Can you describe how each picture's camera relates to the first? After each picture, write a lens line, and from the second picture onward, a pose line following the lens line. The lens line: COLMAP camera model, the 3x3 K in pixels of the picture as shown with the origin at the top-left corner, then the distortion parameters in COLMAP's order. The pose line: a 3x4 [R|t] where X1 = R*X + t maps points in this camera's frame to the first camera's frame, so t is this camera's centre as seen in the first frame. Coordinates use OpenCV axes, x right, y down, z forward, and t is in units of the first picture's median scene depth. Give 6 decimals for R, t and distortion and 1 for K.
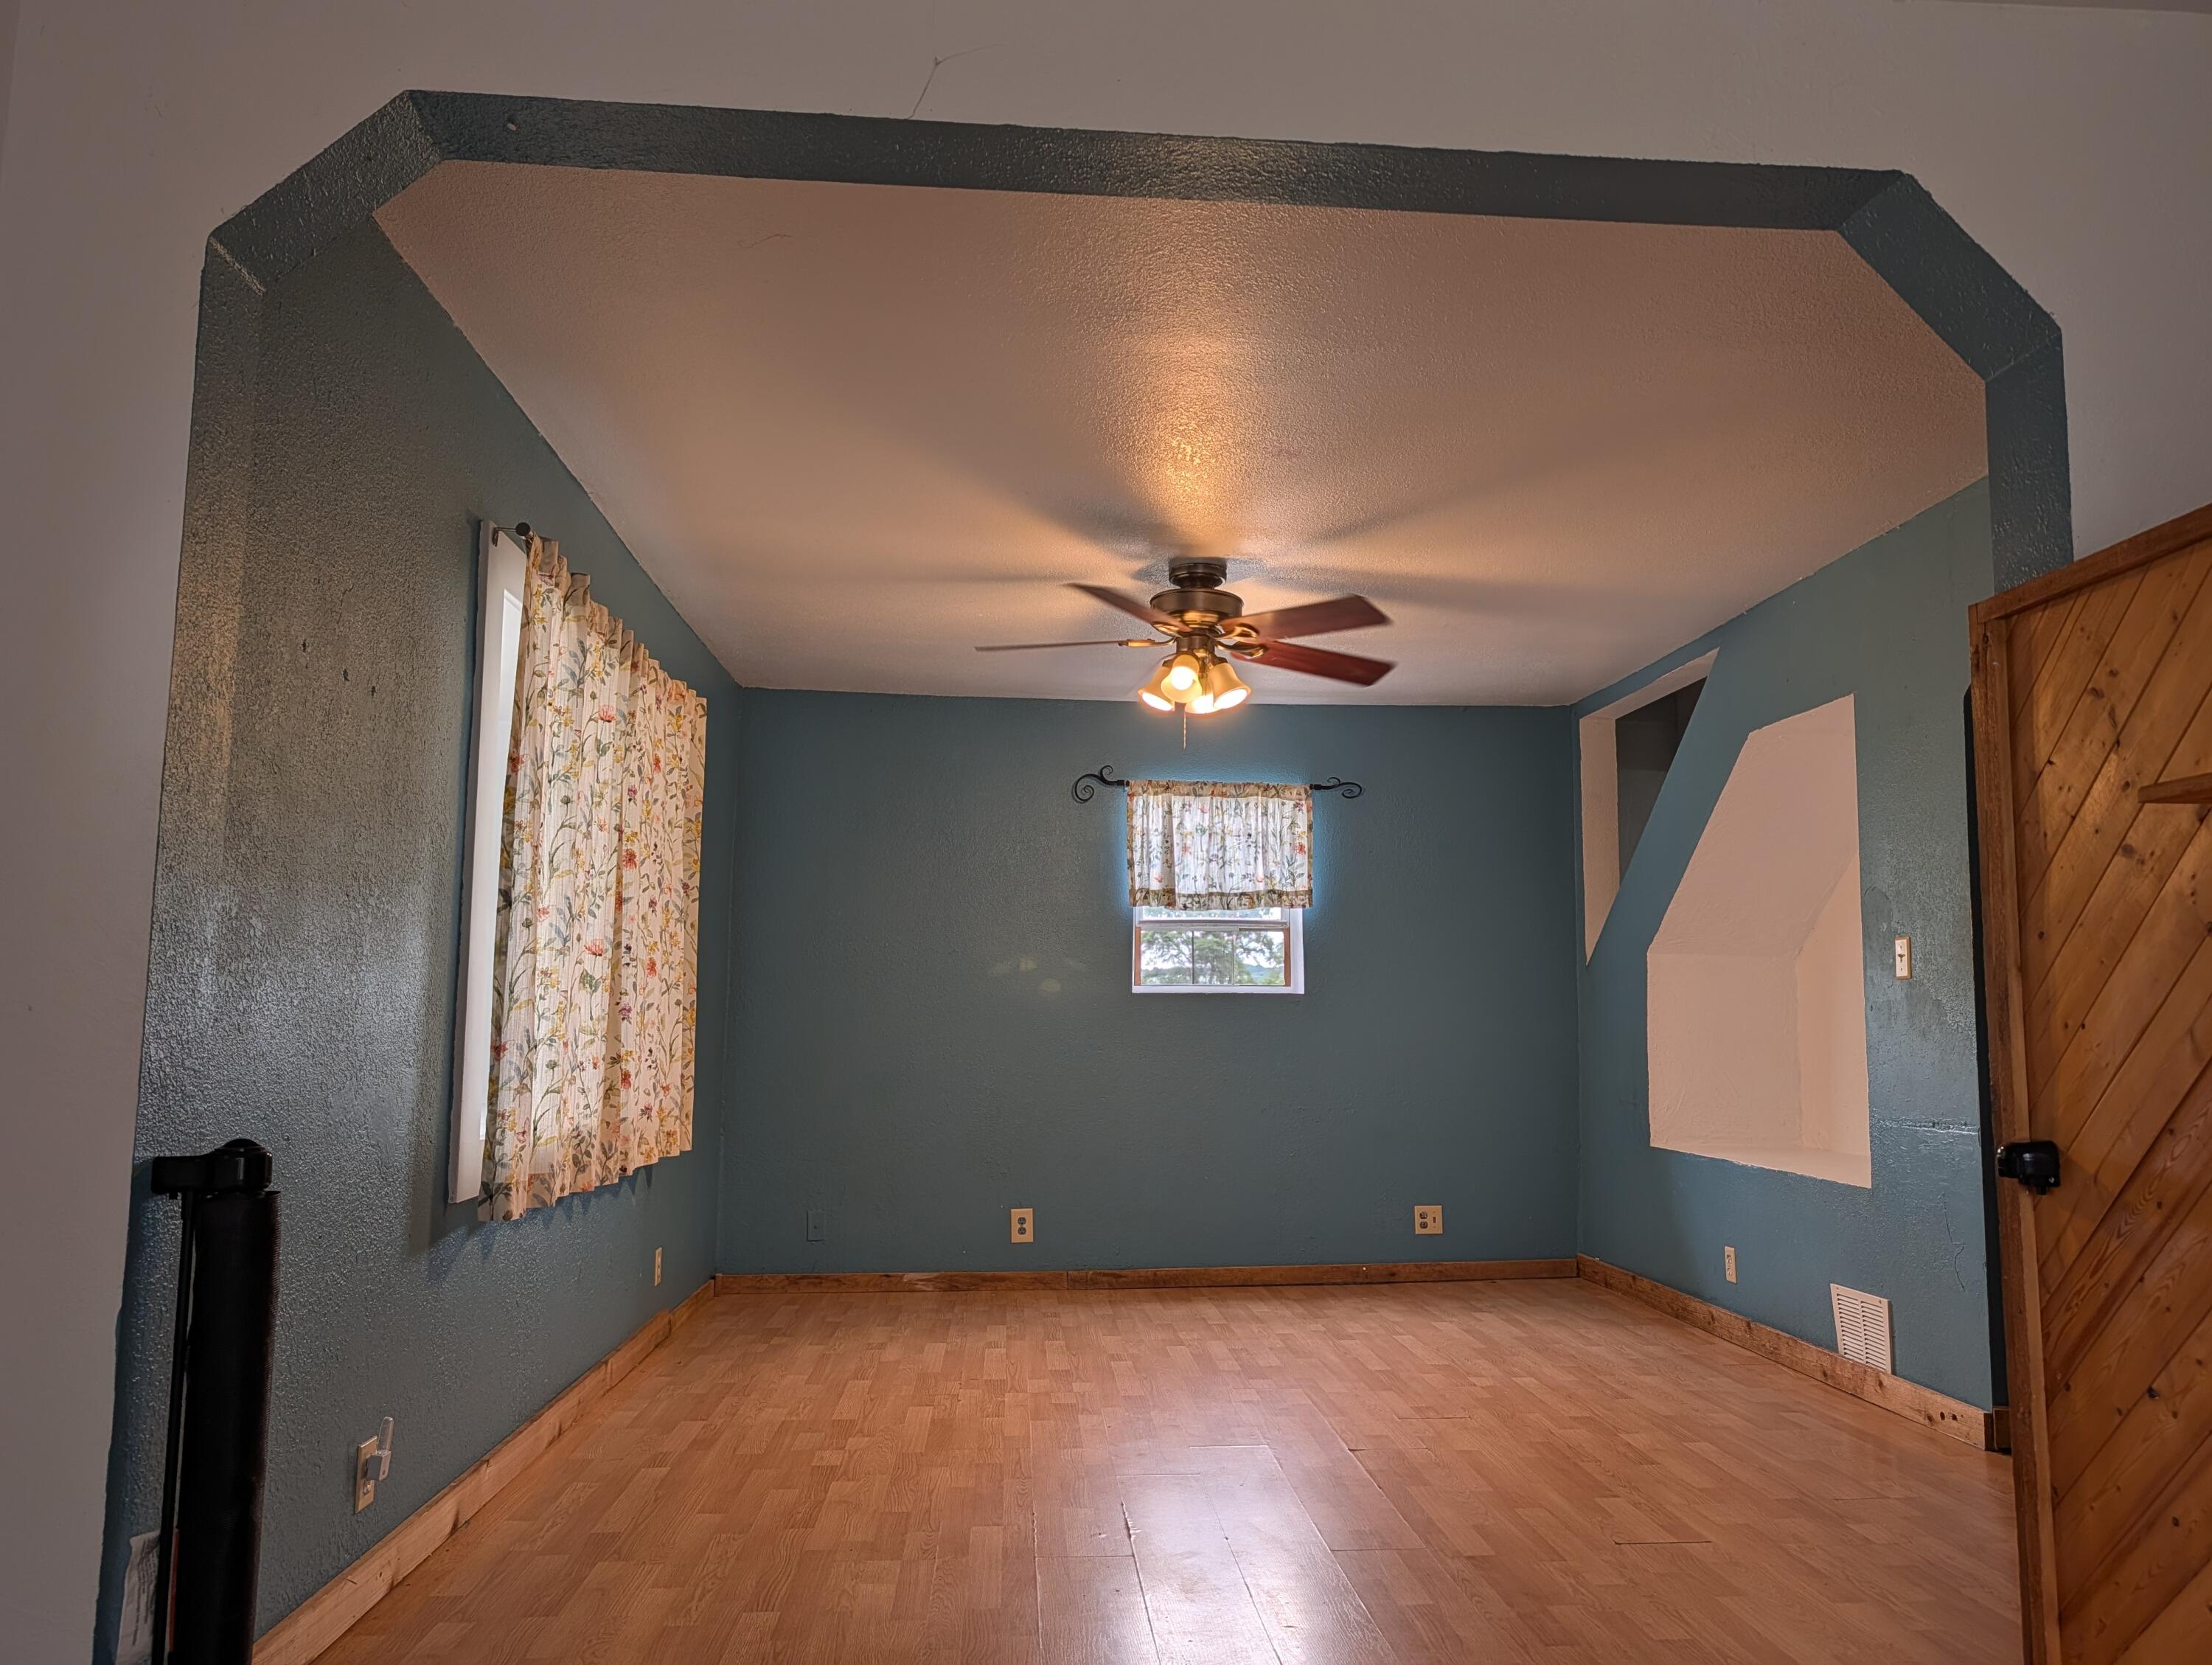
lens RADIAL K [[1598.4, 0, 1100.0], [0, 1598.4, 831.5], [0, 0, 1]] dist [0.027677, -0.026871]
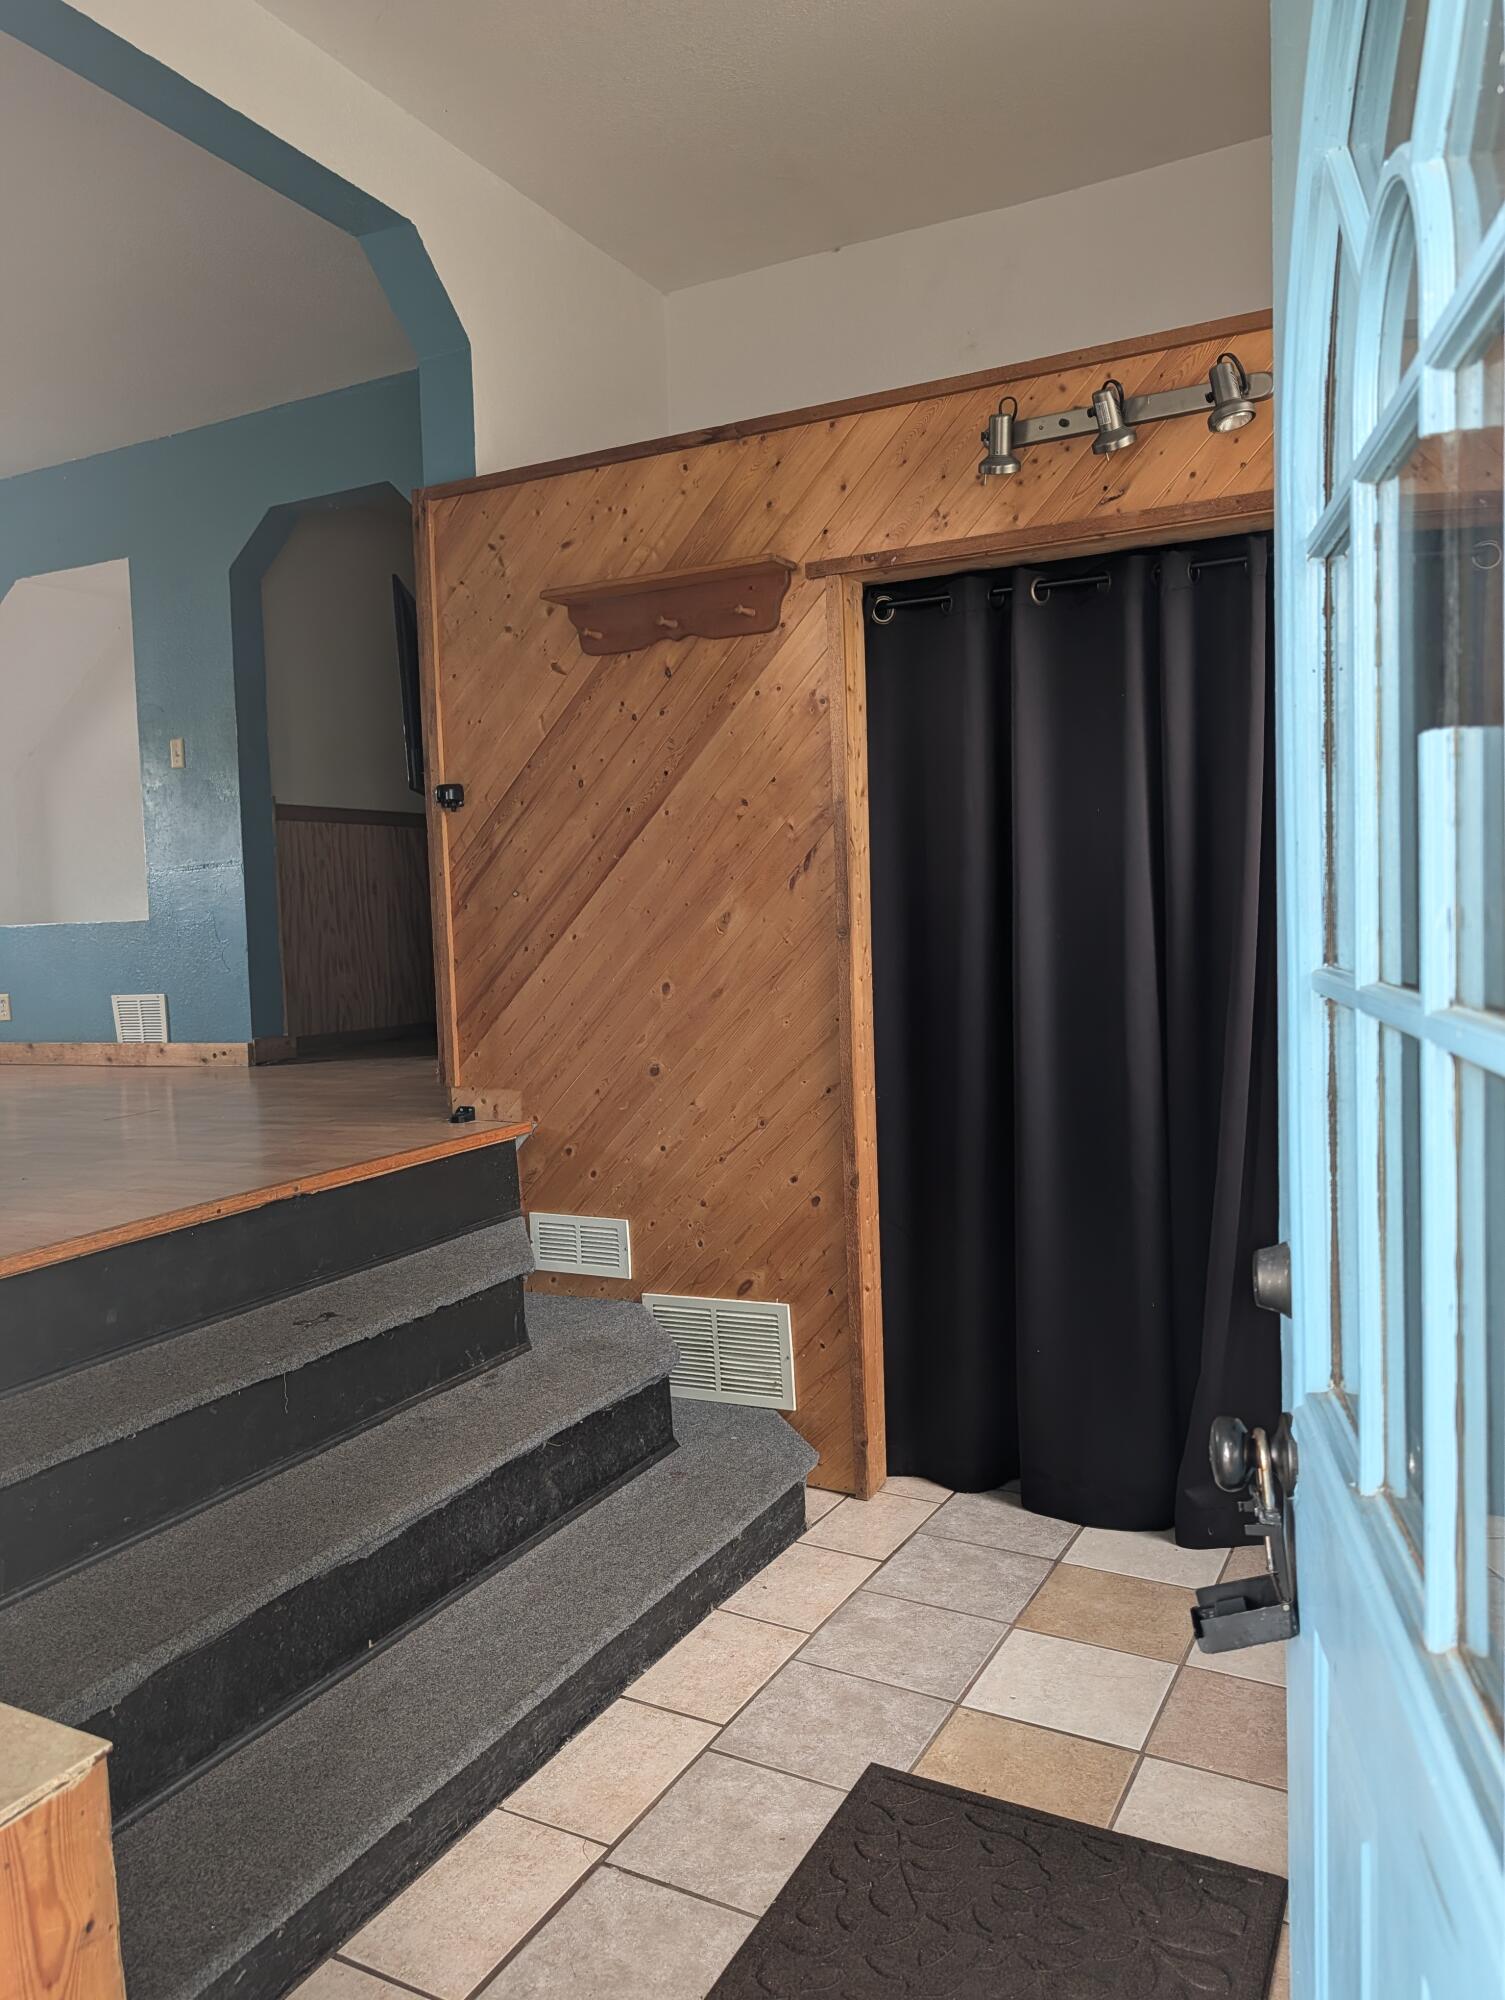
lens RADIAL K [[1439.4, 0, 736.2], [0, 1439.4, 994.7], [0, 0, 1]] dist [0.024592, -0.024103]
pose [[0.514909, -0.085589, 0.852962, -0.392241], [-0.055459, 0.989593, 0.132778, 0.103259], [-0.855449, -0.115673, 0.504803, -0.102056]]
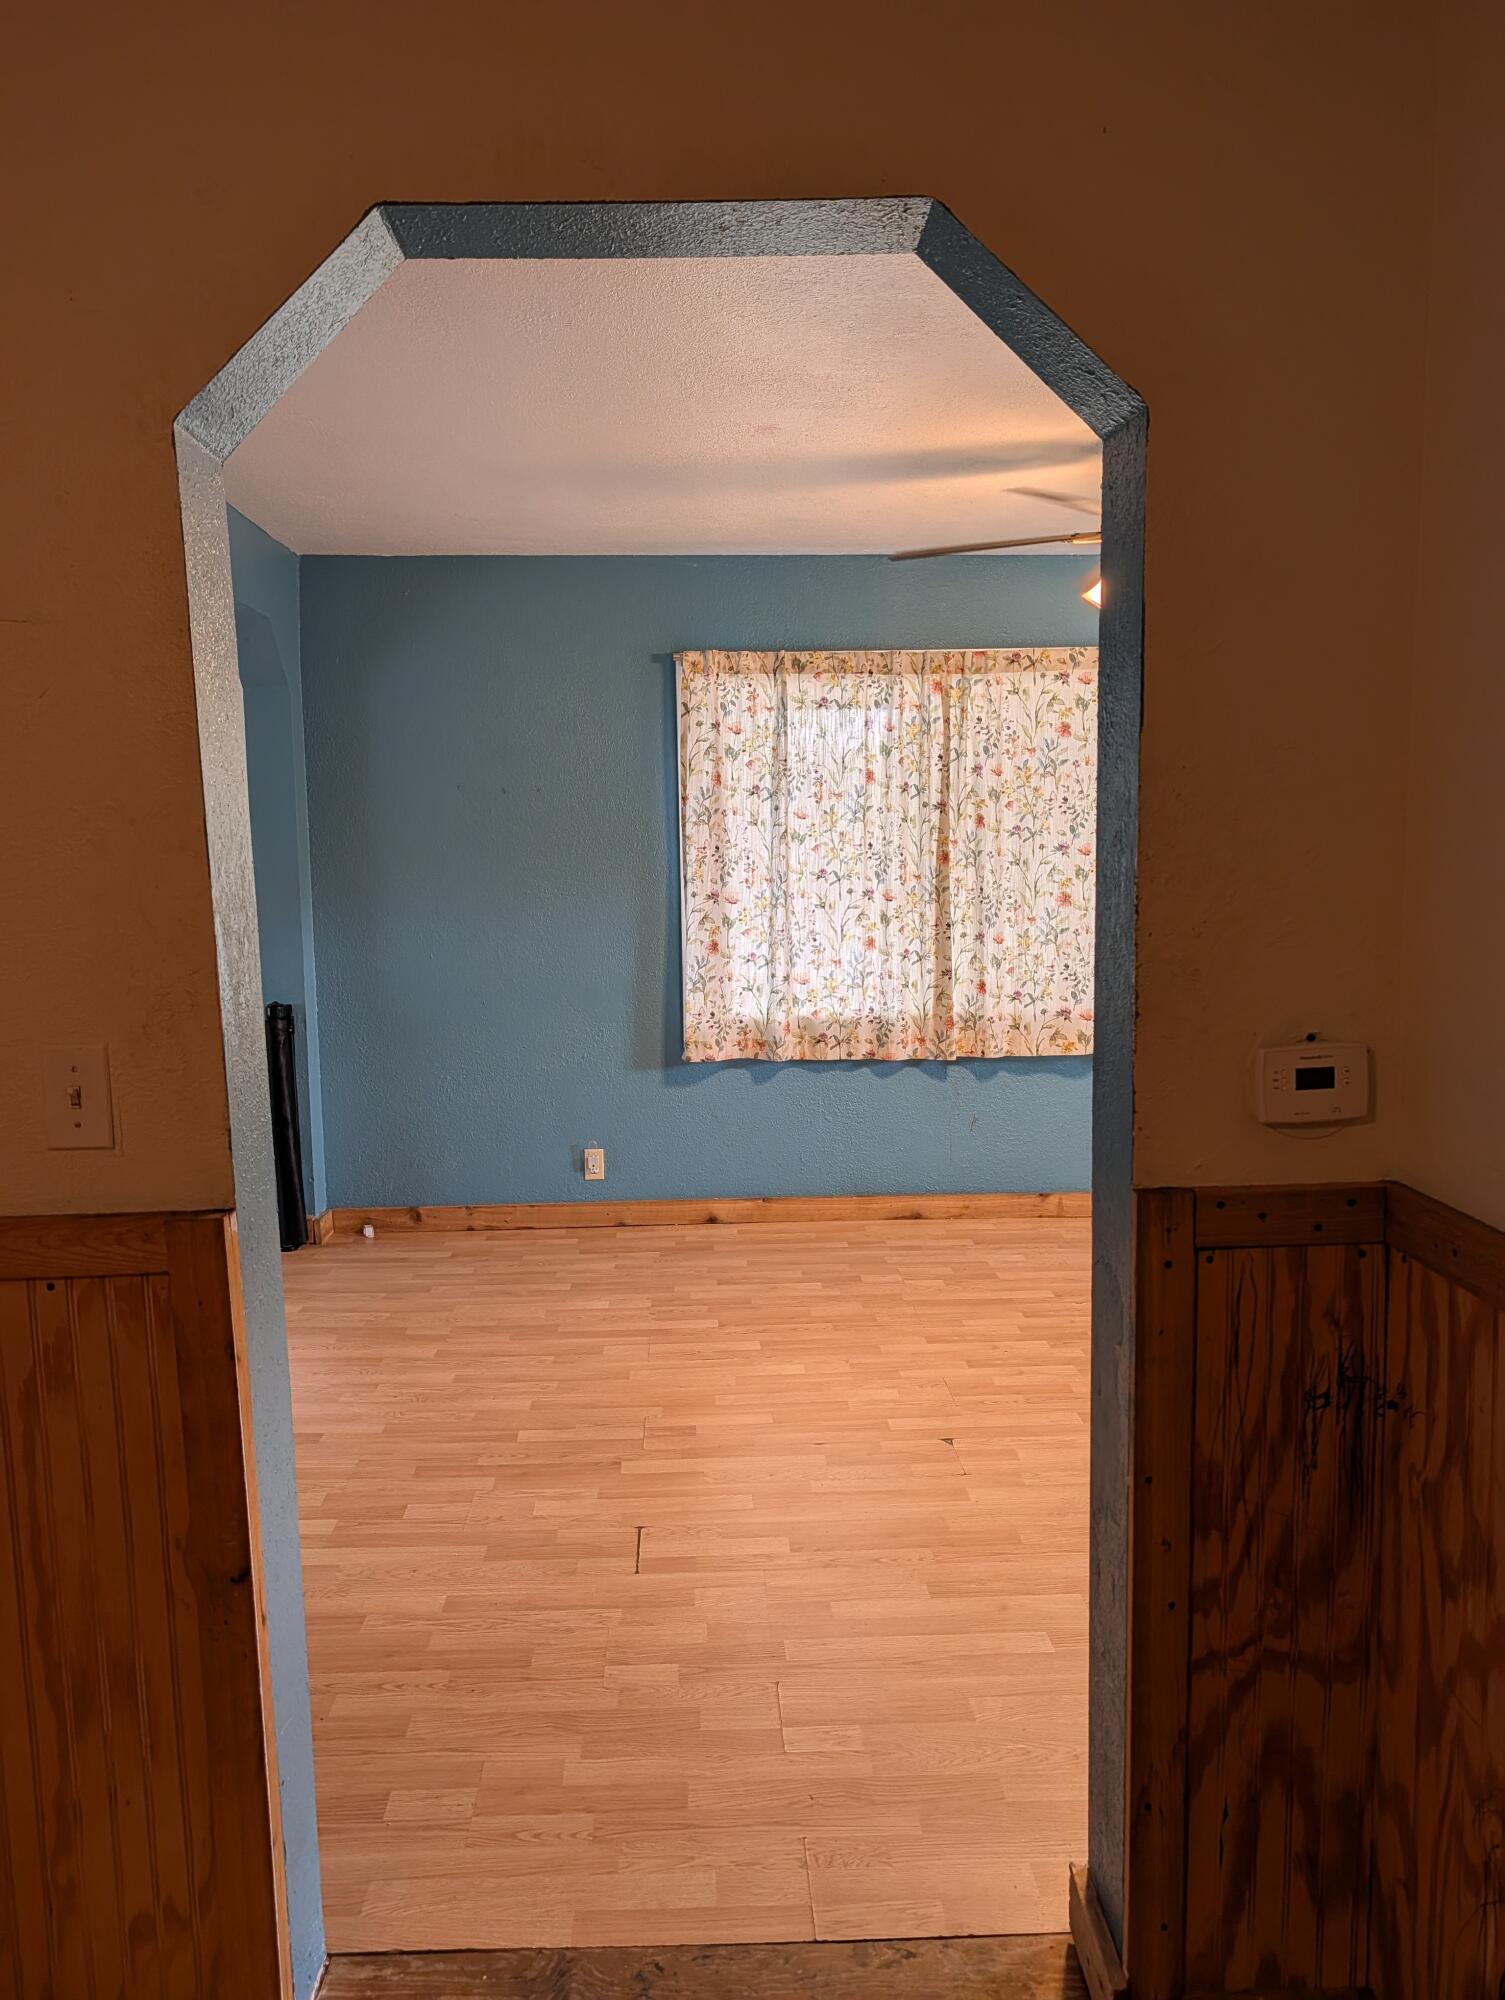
lens RADIAL K [[1439.4, 0, 752.4], [0, 1439.4, 998.8], [0, 0, 1]] dist [0.024592, -0.024103]
pose [[-0.023660, 0.111095, -0.993528, 0.996758], [0.135805, 0.984951, 0.106902, 0.010735], [0.990453, -0.132397, -0.038391, 0.945200]]
